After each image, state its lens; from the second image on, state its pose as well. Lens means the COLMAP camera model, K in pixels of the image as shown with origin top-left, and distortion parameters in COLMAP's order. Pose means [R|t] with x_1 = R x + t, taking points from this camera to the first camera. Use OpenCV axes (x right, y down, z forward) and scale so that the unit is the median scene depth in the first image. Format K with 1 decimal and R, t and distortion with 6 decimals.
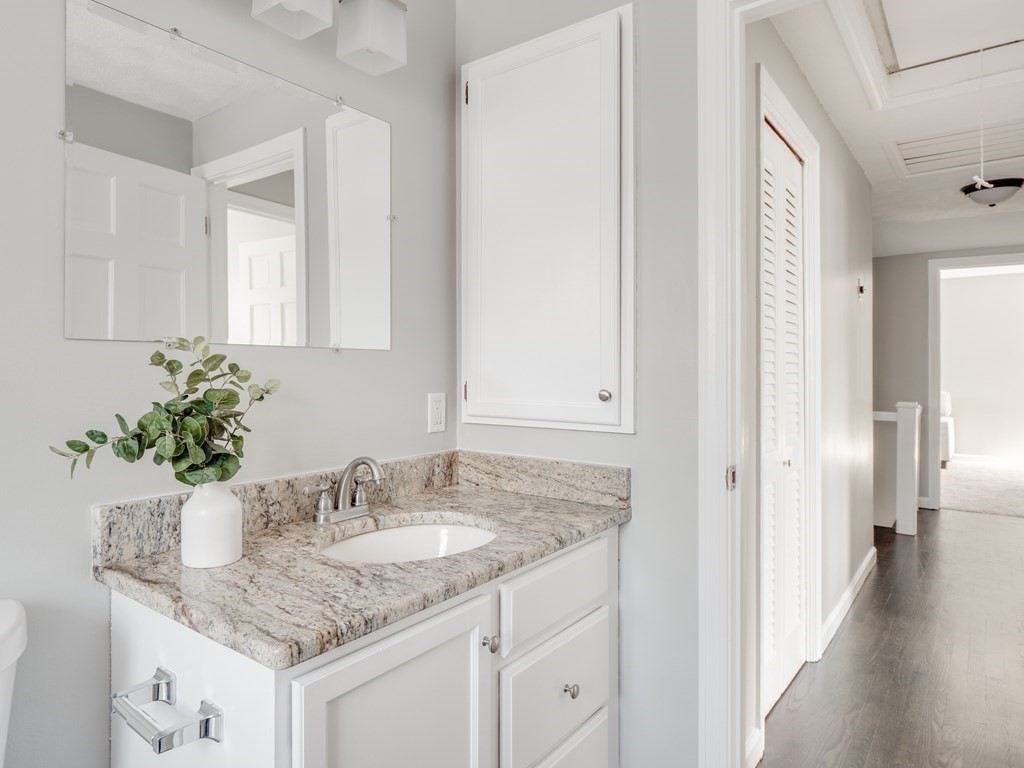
lens RADIAL K [[632.6, 0, 510.8], [0, 632.6, 381.9], [0, 0, 1]] dist [-0.001311, -0.000149]
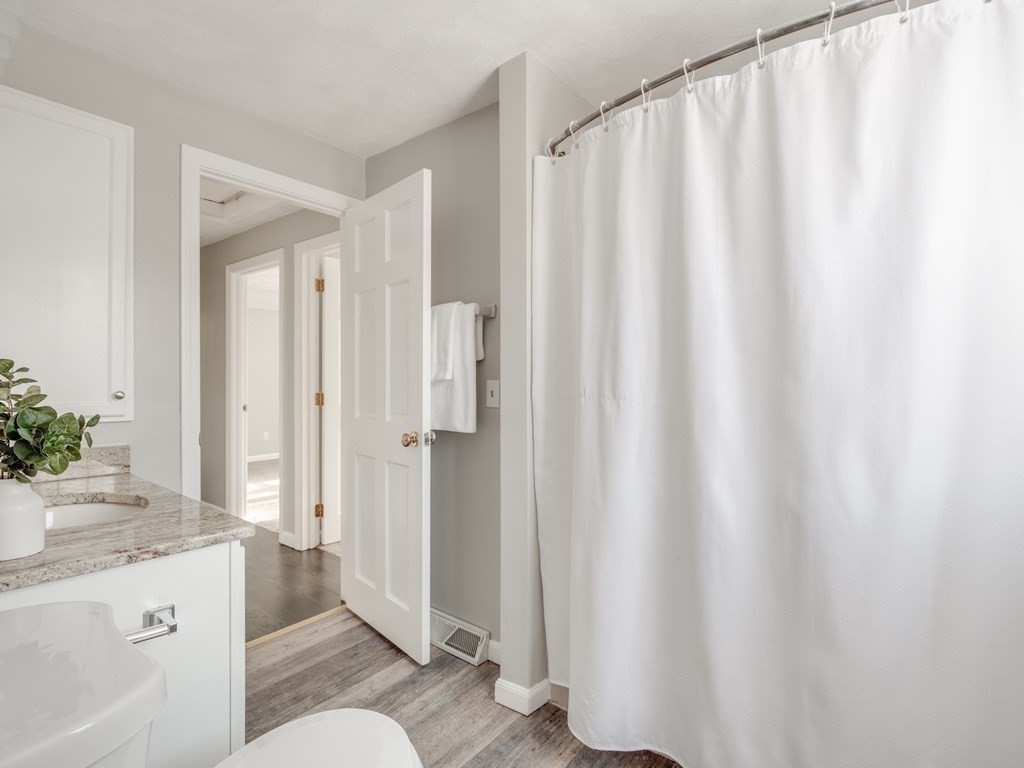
lens RADIAL K [[501.8, 0, 511.0], [0, 501.8, 383.5], [0, 0, 1]] dist [-0.002133, -0.000163]
pose [[0.024193, -0.003400, 0.999702, -0.959608], [0.000165, 0.999994, 0.003397, -0.009774], [-0.999707, 0.000083, 0.024193, 0.086263]]
